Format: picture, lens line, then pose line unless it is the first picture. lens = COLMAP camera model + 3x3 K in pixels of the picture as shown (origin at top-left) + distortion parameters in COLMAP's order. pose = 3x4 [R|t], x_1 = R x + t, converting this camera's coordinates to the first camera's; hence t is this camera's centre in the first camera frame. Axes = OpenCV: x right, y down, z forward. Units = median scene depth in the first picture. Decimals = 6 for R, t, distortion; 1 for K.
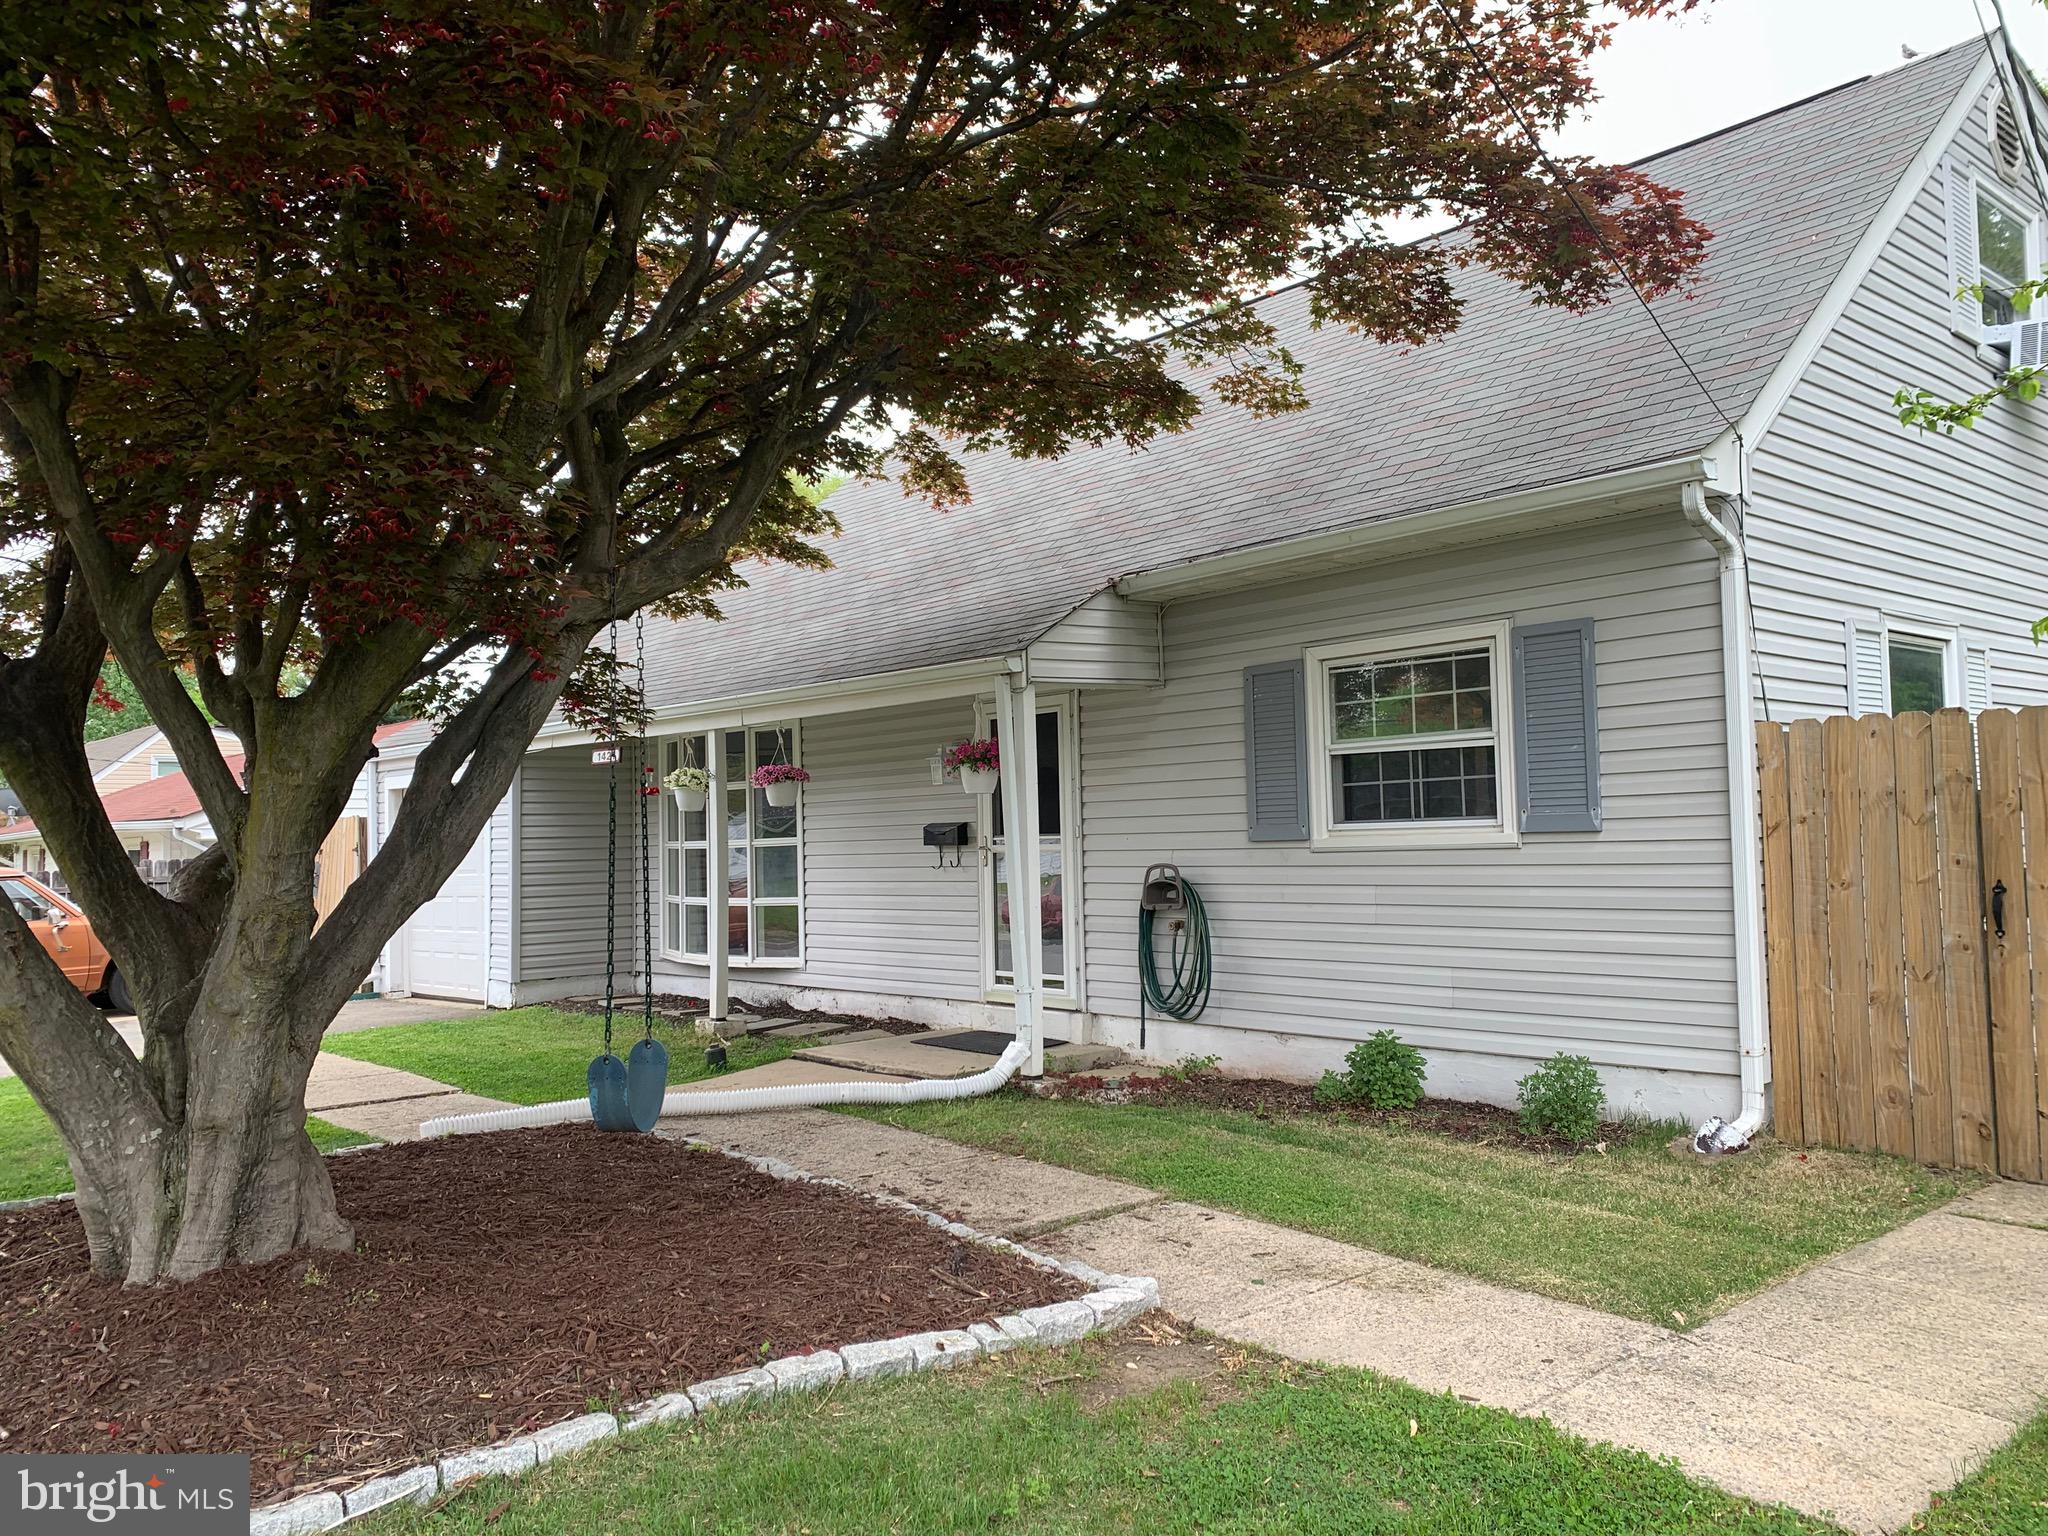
lens RADIAL K [[1579.7, 0, 1036.4], [0, 1579.7, 779.2], [0, 0, 1]] dist [0.056216, -0.065132]
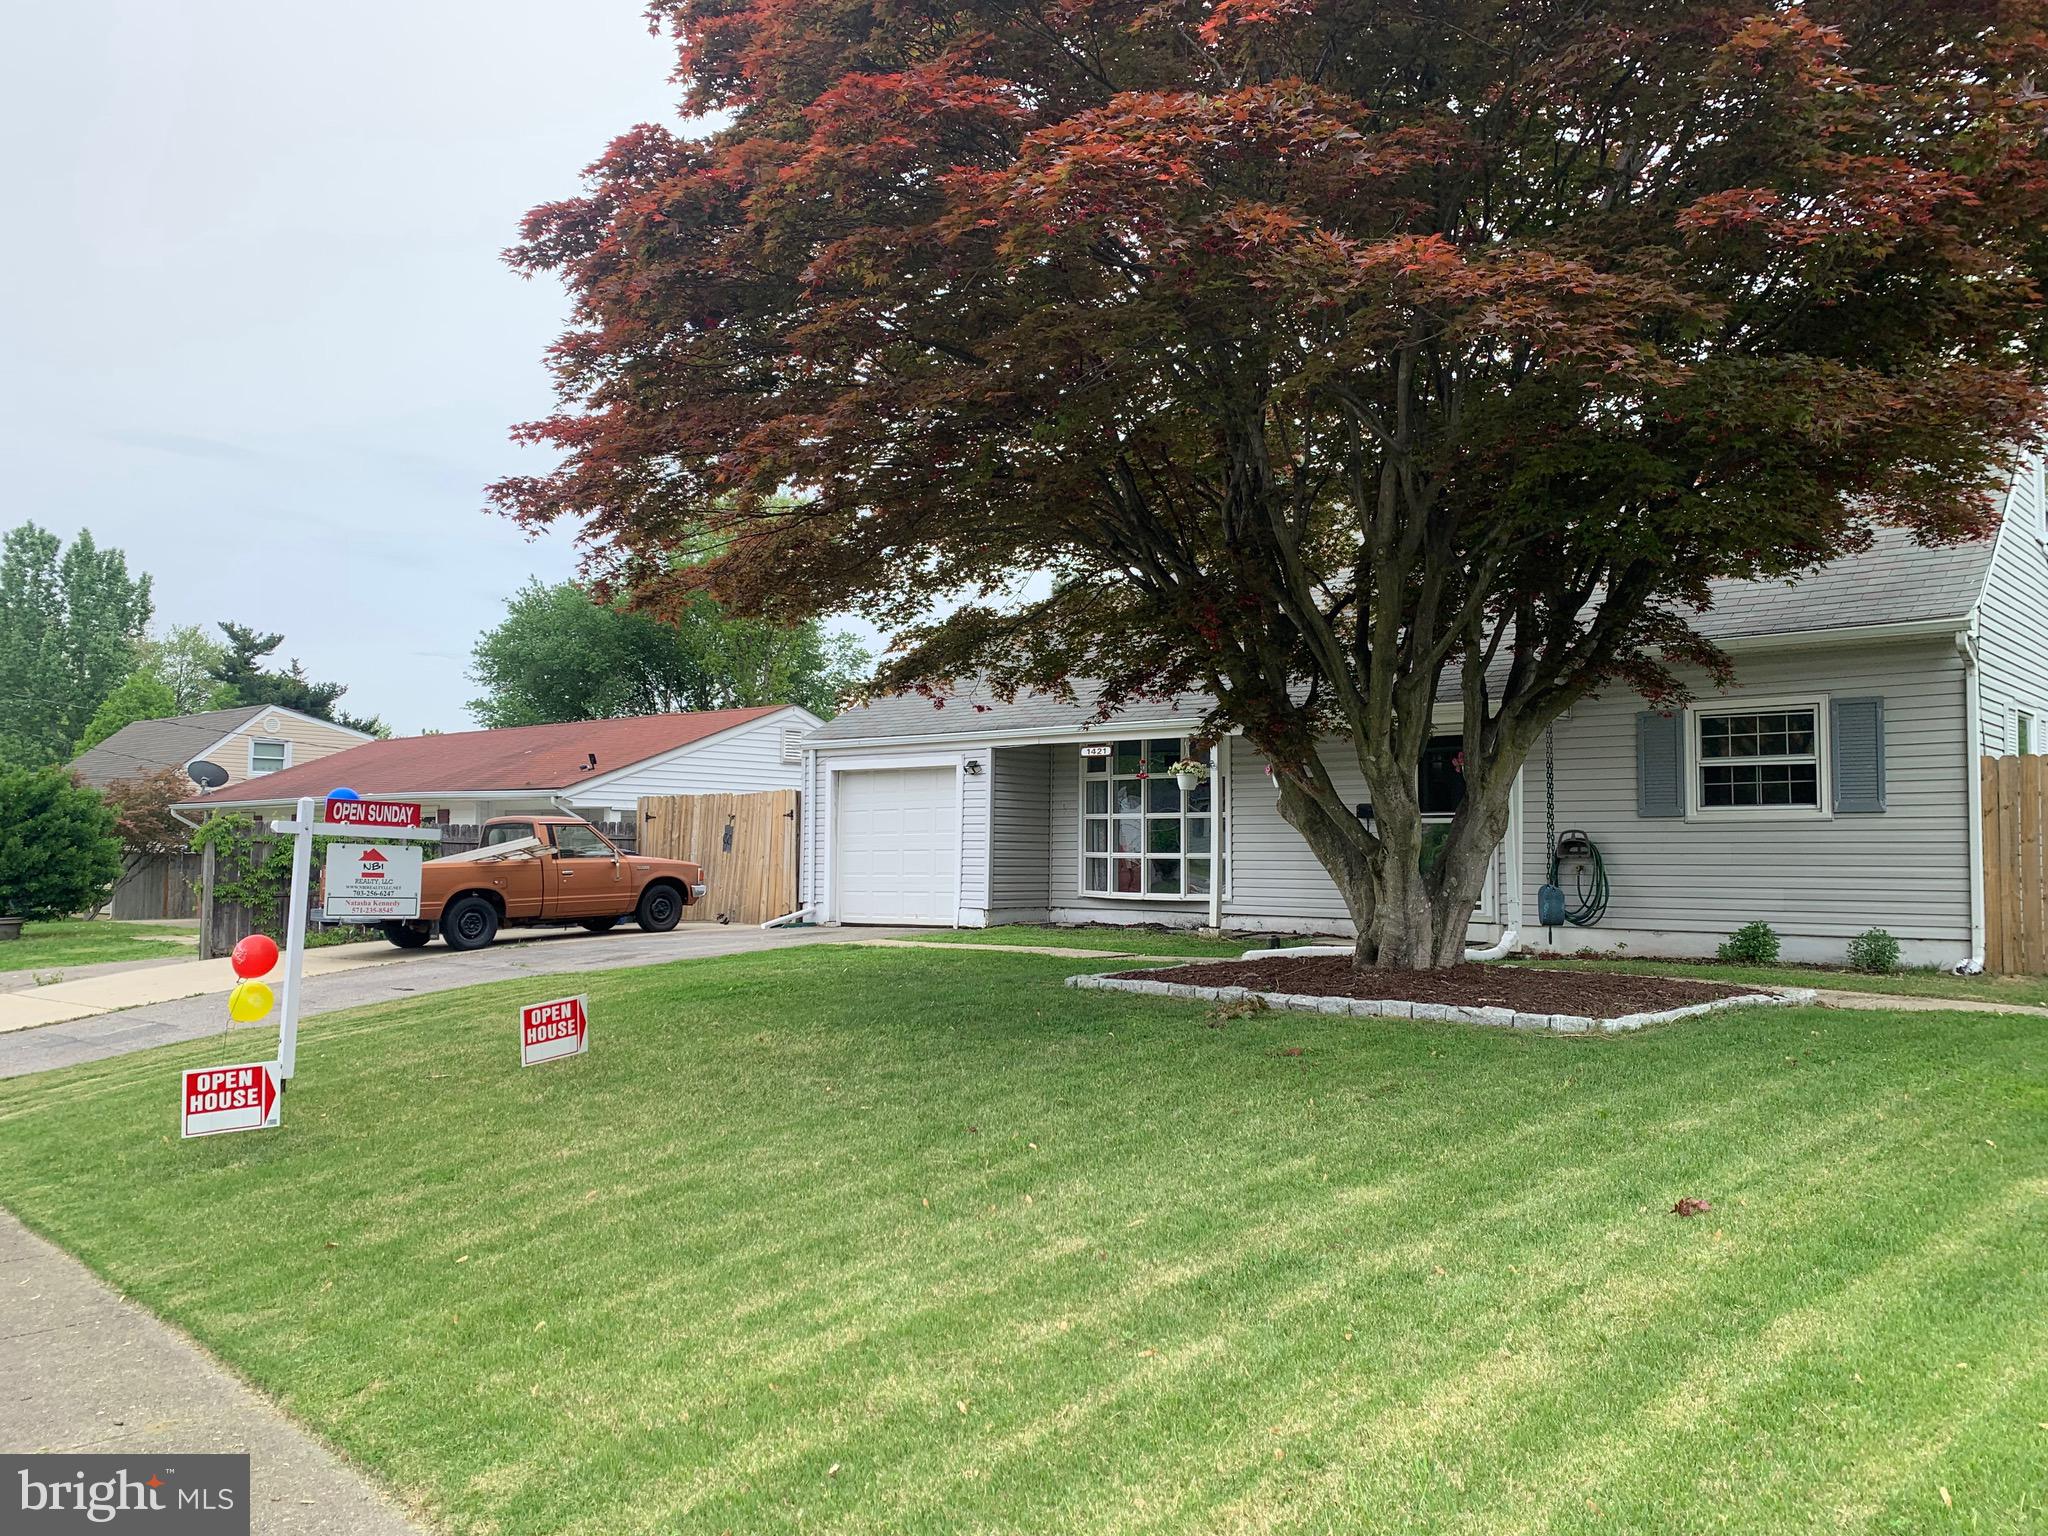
lens RADIAL K [[1579.7, 0, 1033.0], [0, 1579.7, 782.9], [0, 0, 1]] dist [0.056216, -0.065132]
pose [[0.993007, 0.038072, 0.111748, -0.848853], [-0.036979, 0.999246, -0.011839, 0.058226], [-0.112114, 0.007624, 0.993666, -0.741183]]
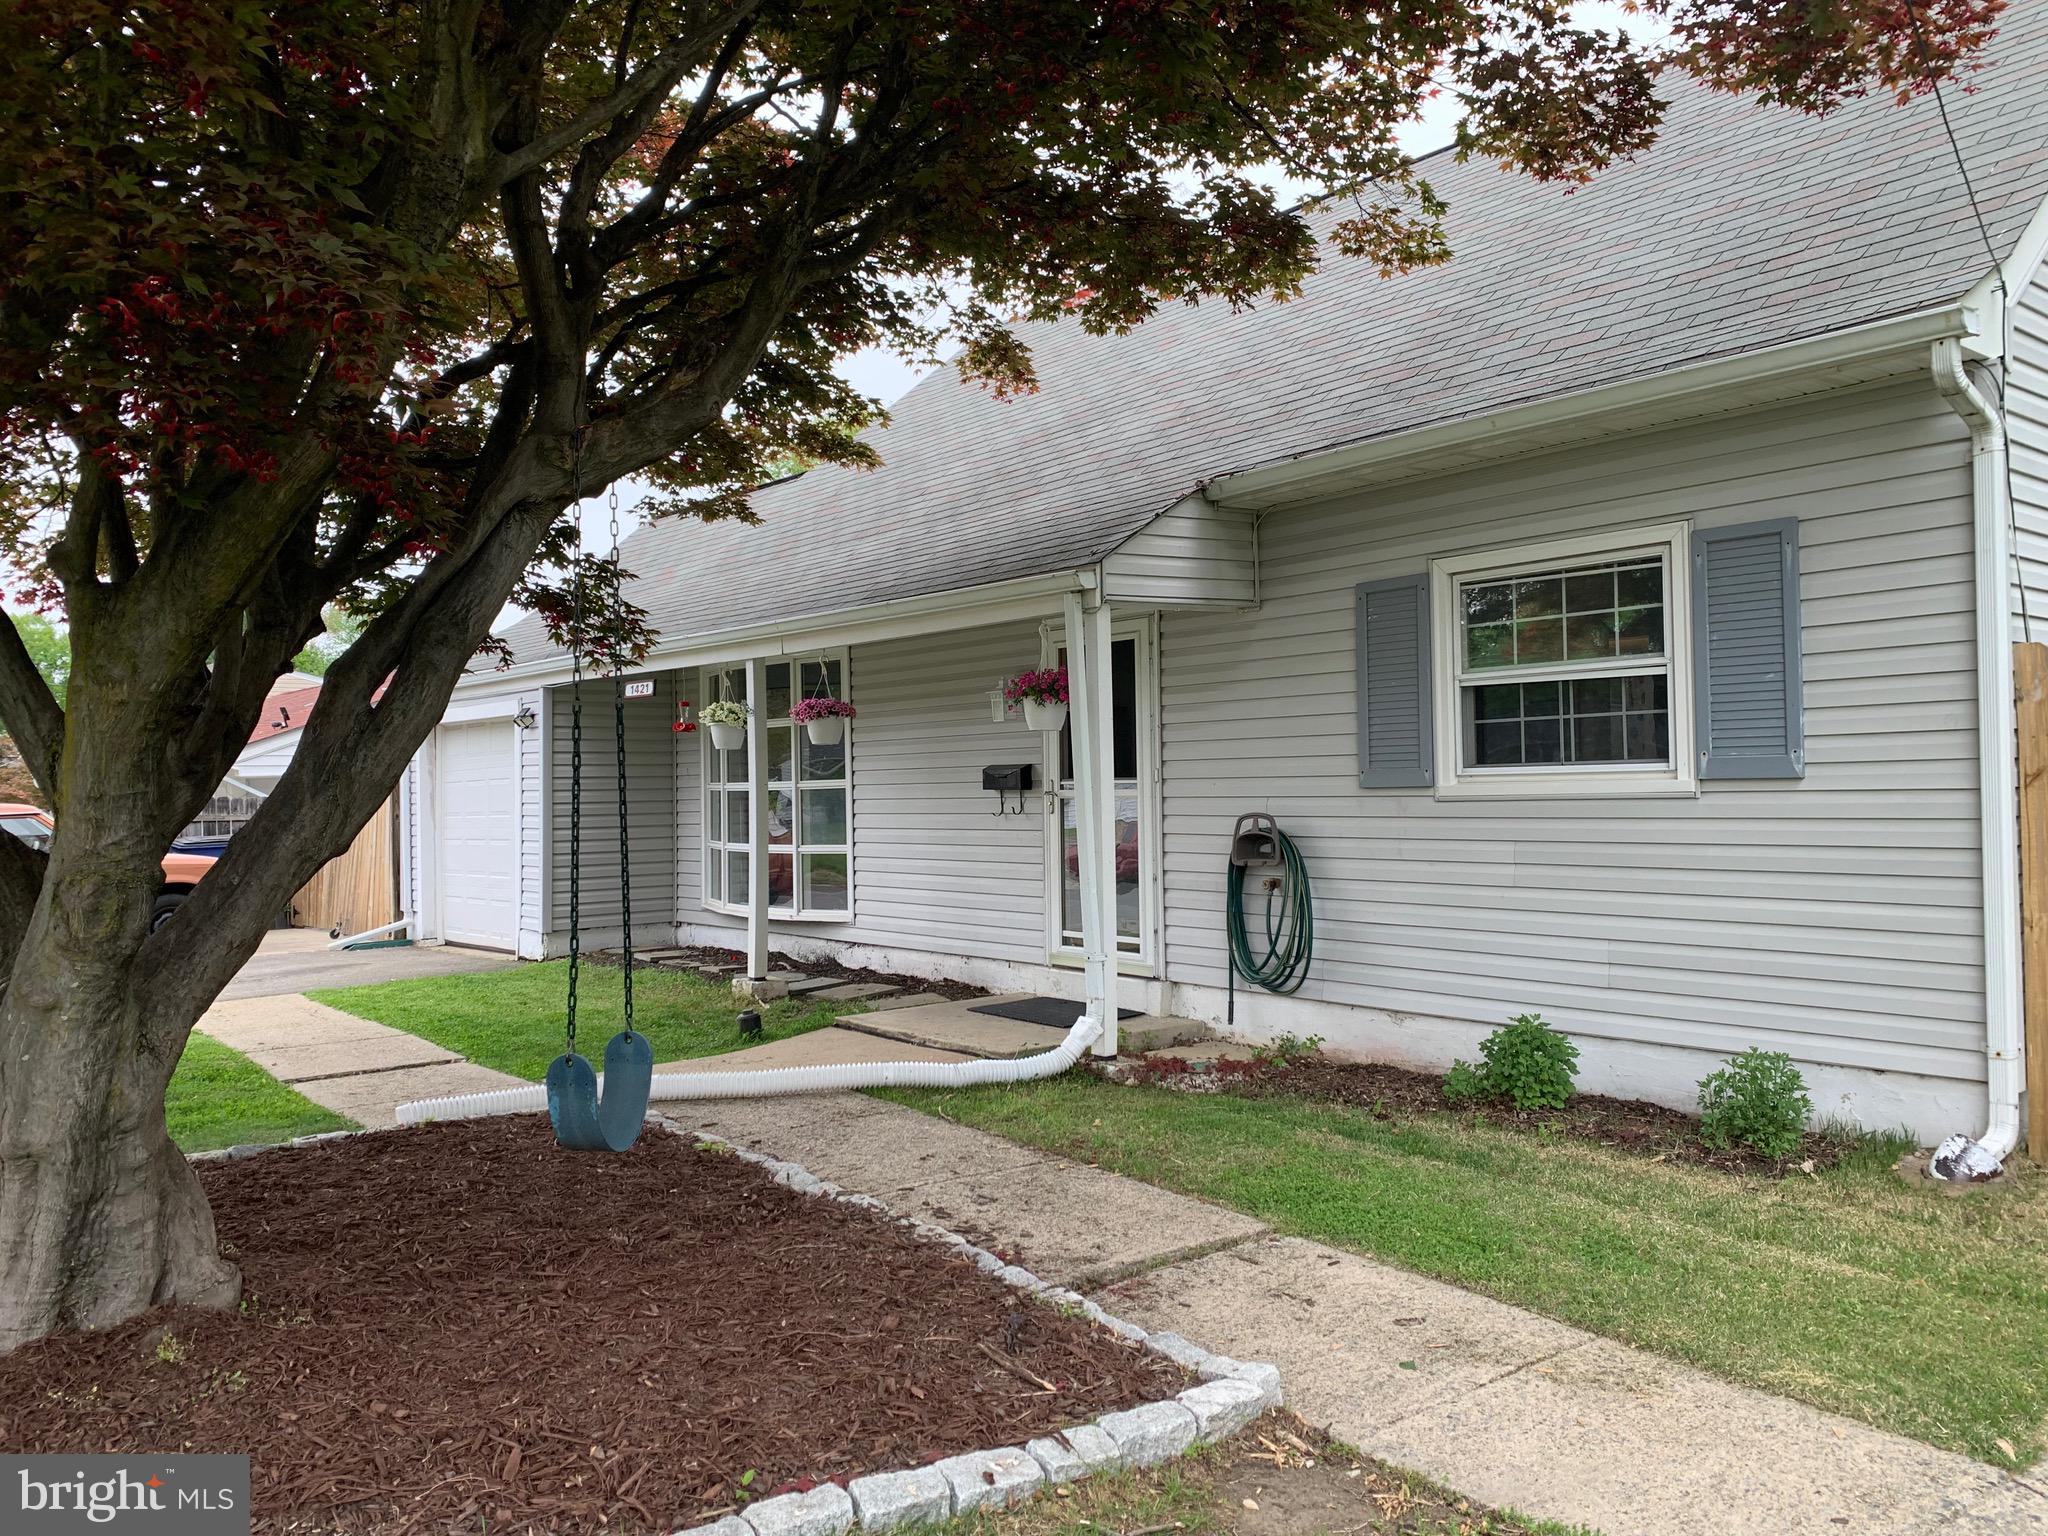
lens RADIAL K [[1579.7, 0, 1033.3], [0, 1579.7, 766.2], [0, 0, 1]] dist [0.056216, -0.065132]
pose [[0.999024, 0.007214, -0.043575, -0.006138], [-0.006023, 0.999606, 0.027398, 0.006416], [0.043756, -0.027109, 0.998674, 0.164097]]
